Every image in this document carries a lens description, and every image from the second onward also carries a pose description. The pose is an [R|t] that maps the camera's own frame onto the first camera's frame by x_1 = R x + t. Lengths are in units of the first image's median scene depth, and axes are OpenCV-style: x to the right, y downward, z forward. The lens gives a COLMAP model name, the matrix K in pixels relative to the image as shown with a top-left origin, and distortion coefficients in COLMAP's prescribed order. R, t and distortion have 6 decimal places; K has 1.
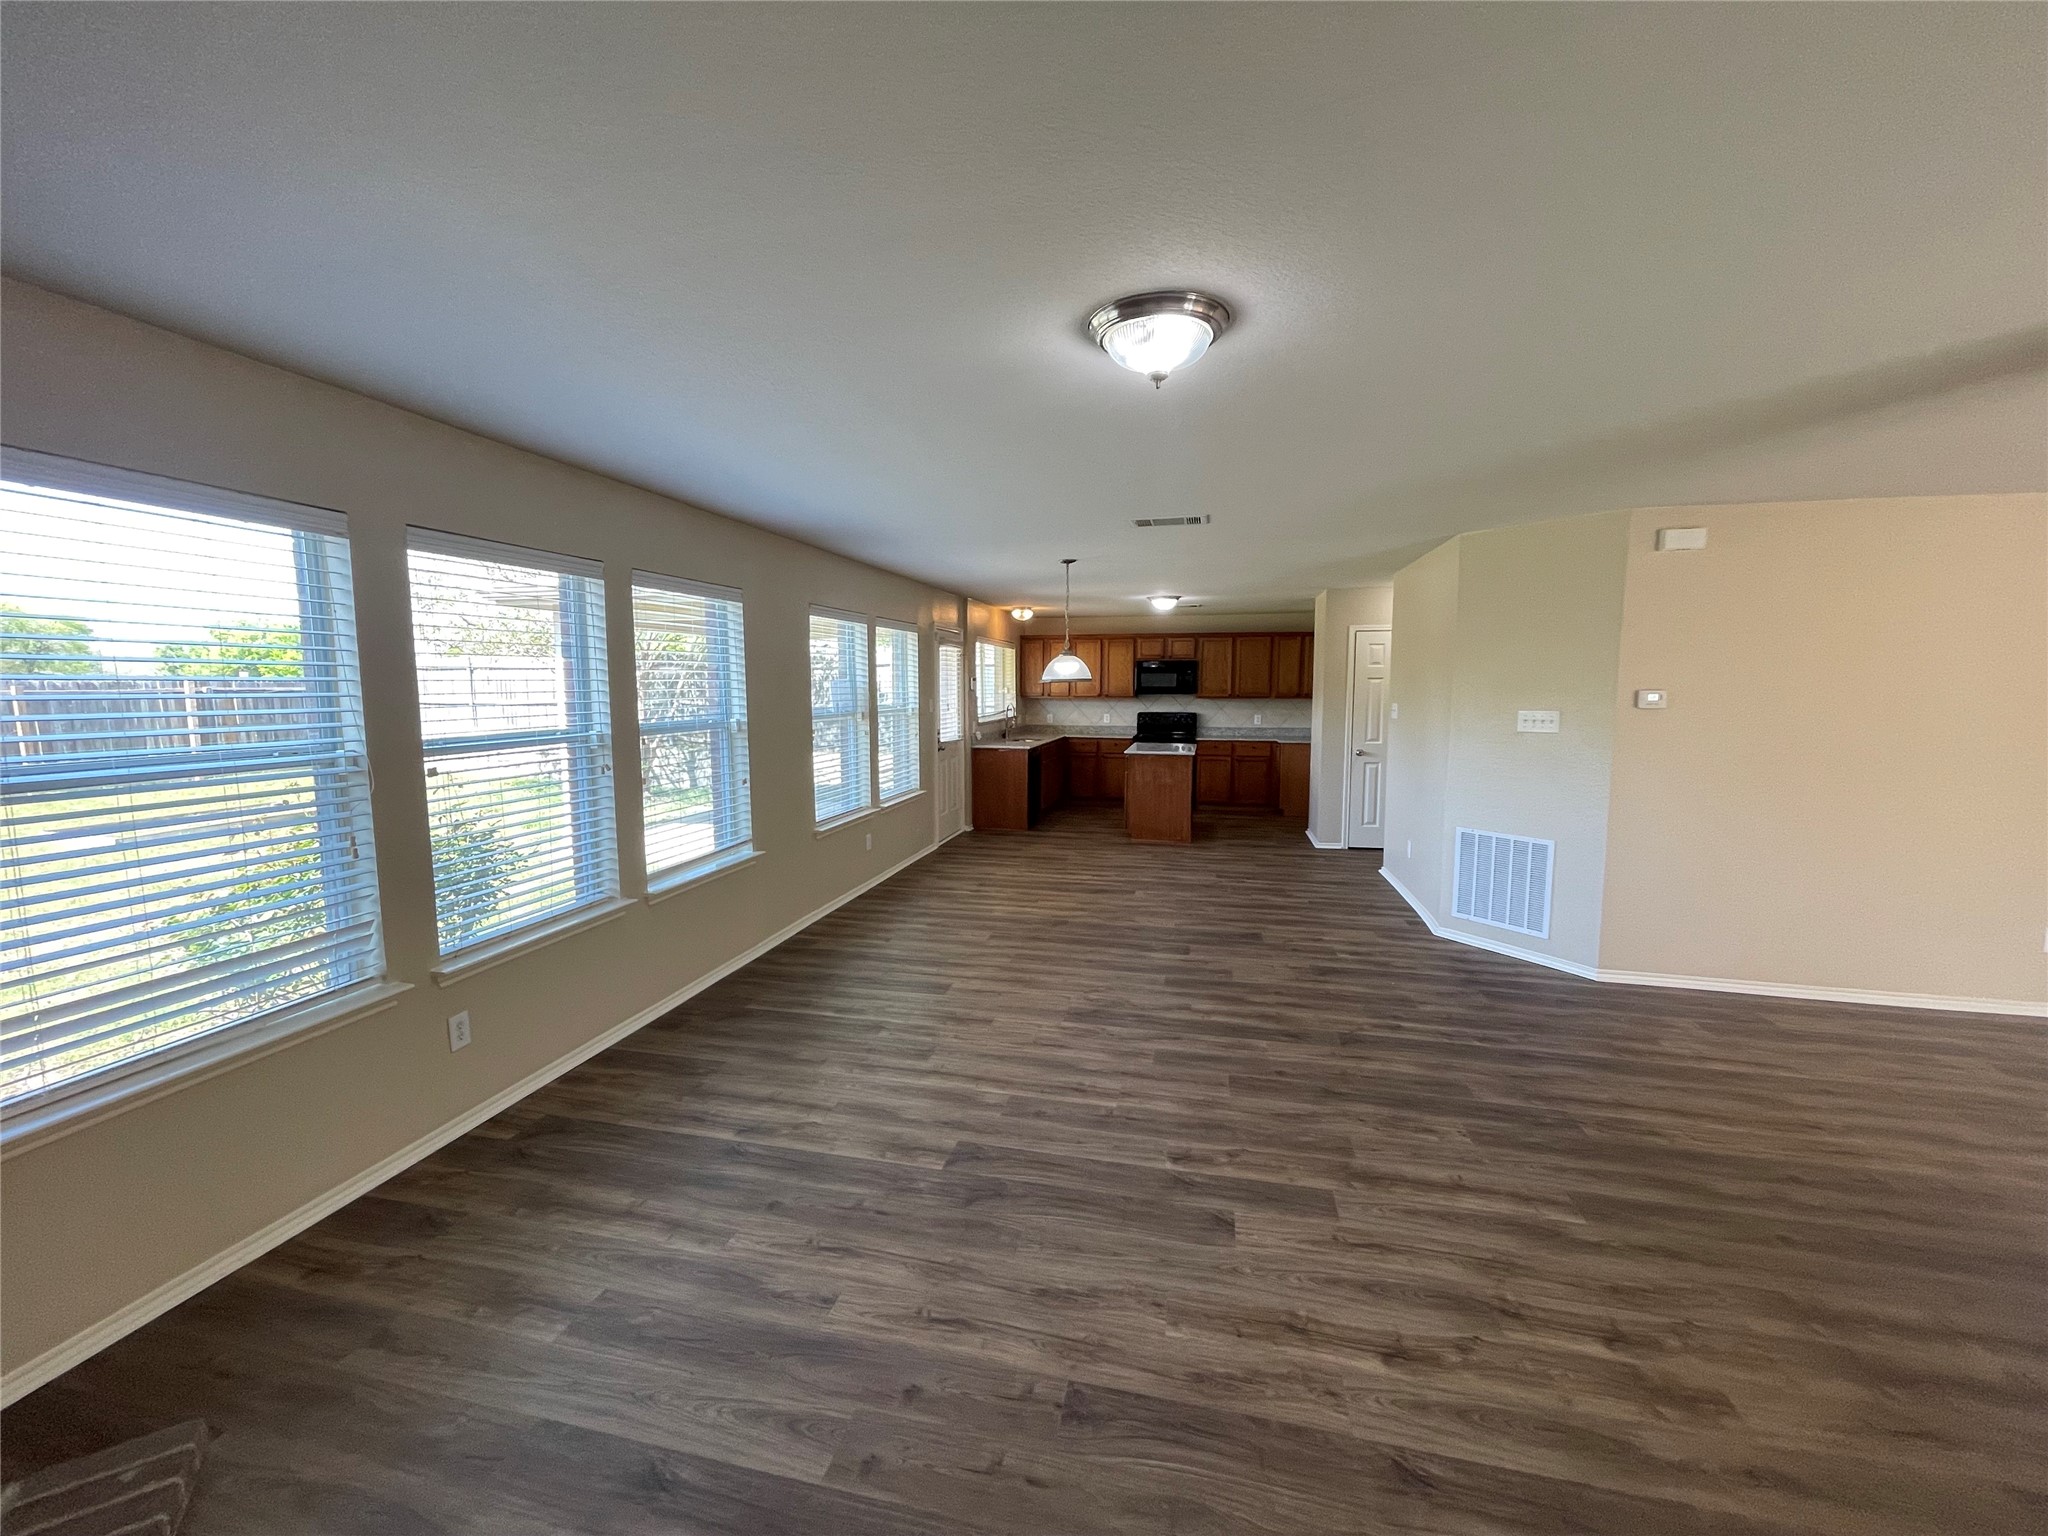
lens RADIAL K [[827.3, 0, 1014.8], [0, 827.3, 767.1], [0, 0, 1]] dist [-0.000950, -0.000021]
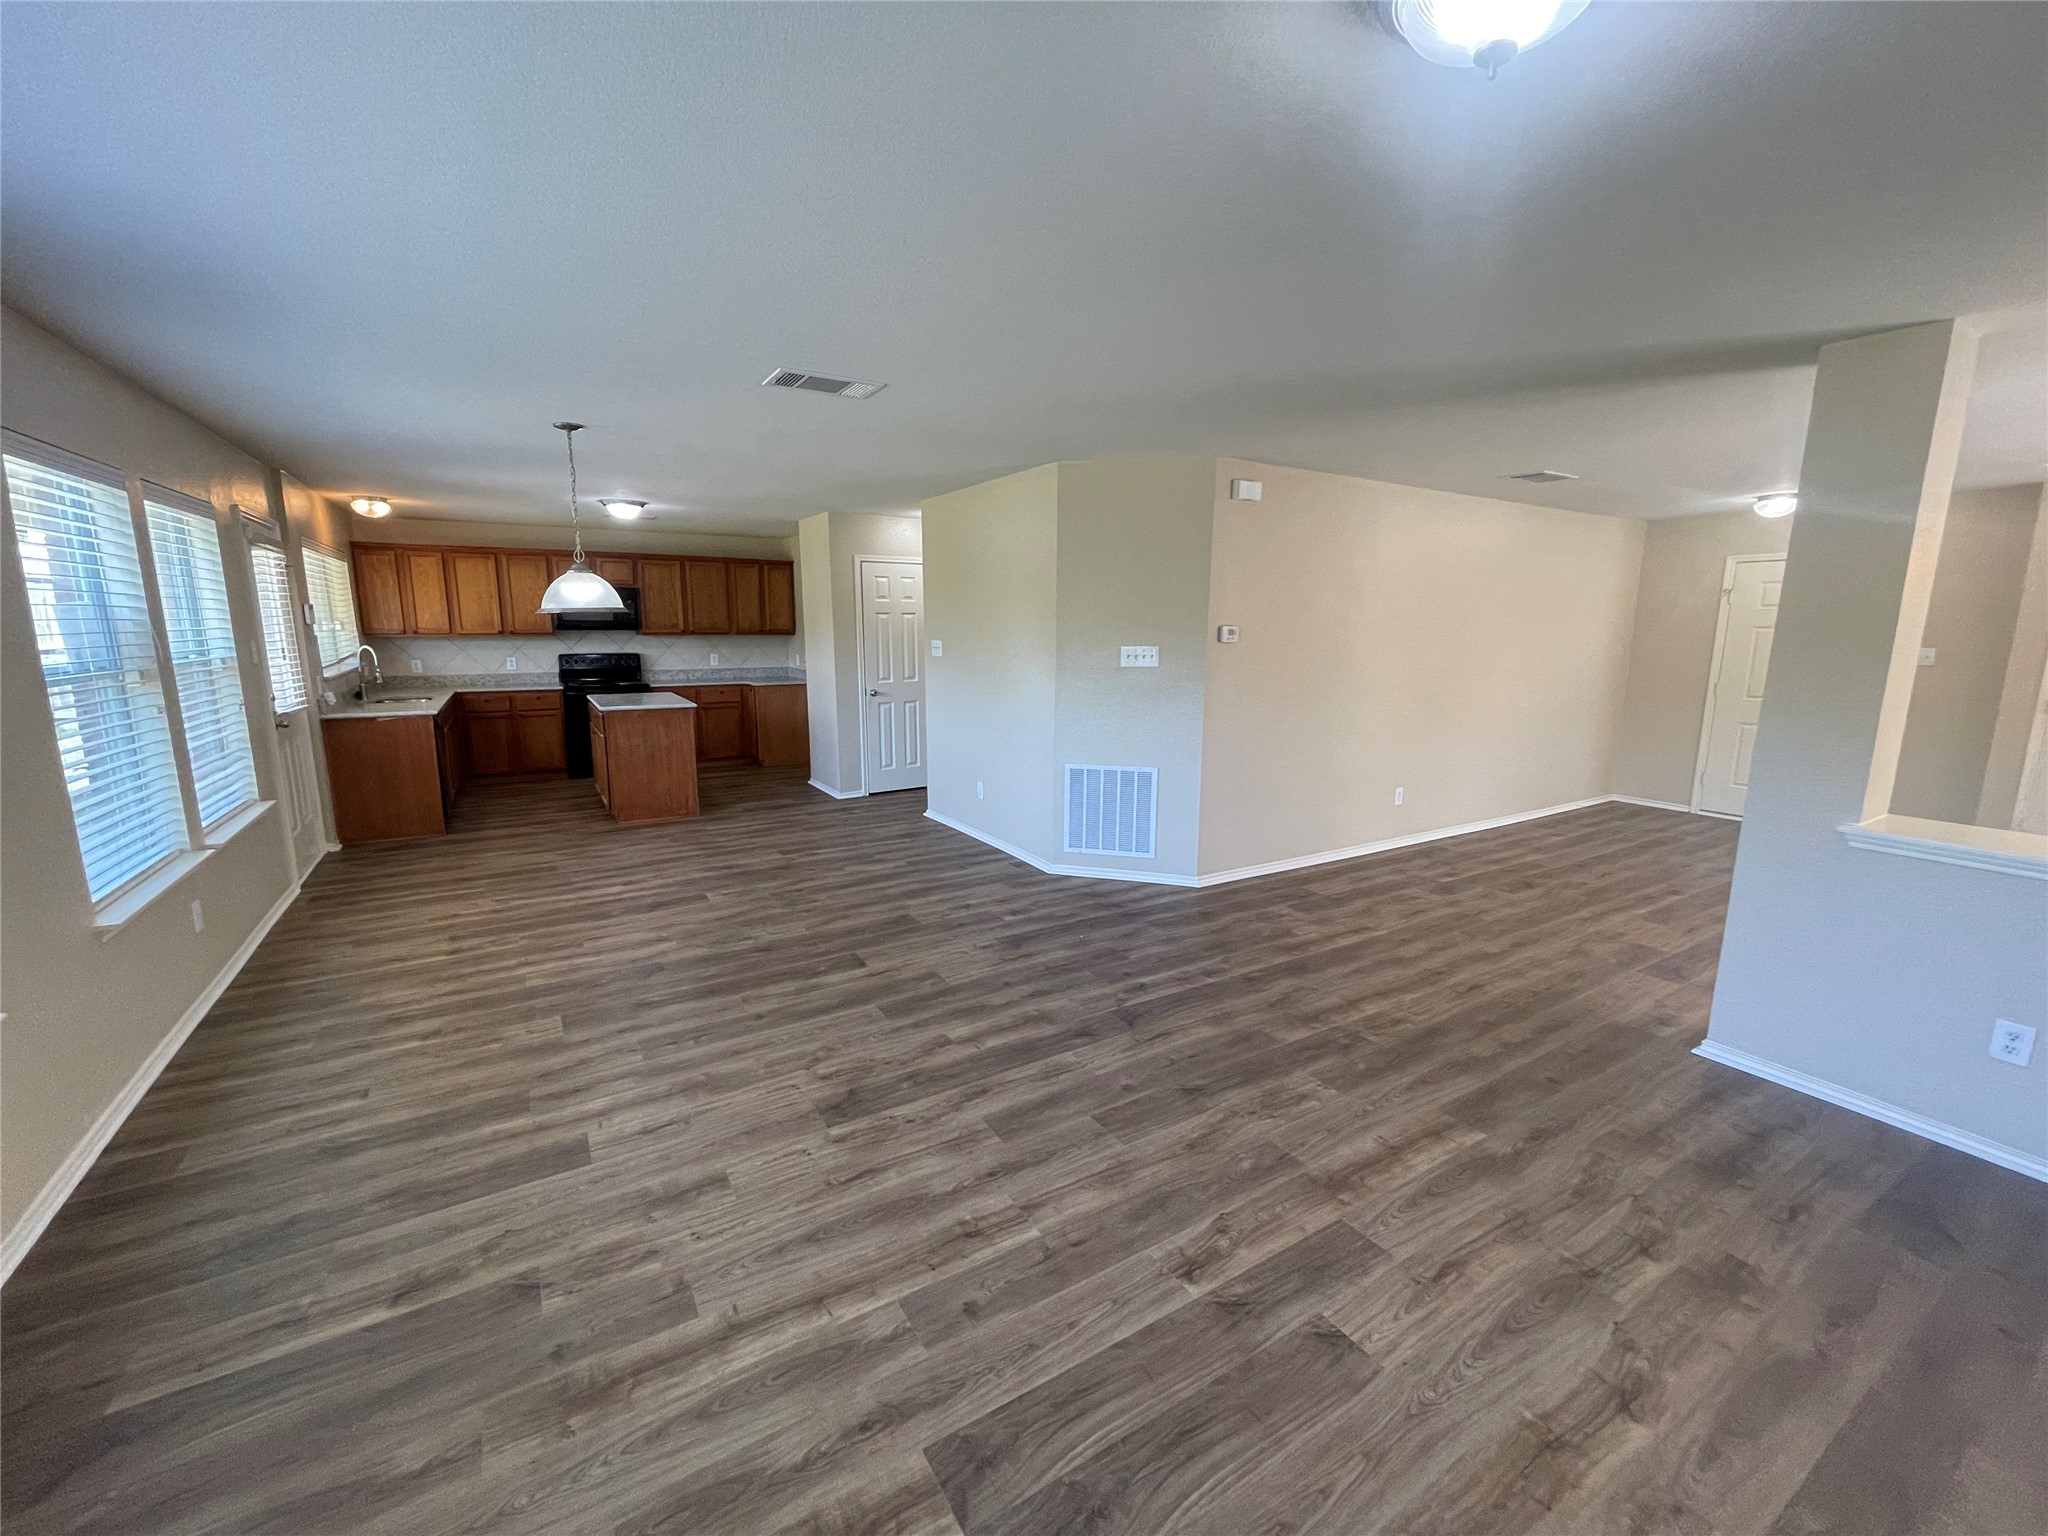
lens RADIAL K [[827.3, 0, 1014.8], [0, 827.3, 767.1], [0, 0, 1]] dist [-0.000950, -0.000021]
pose [[0.712968, -0.117828, 0.691226, -0.252656], [0.064125, 0.992606, 0.103060, -0.039070], [-0.698259, -0.029154, 0.715252, 0.412908]]
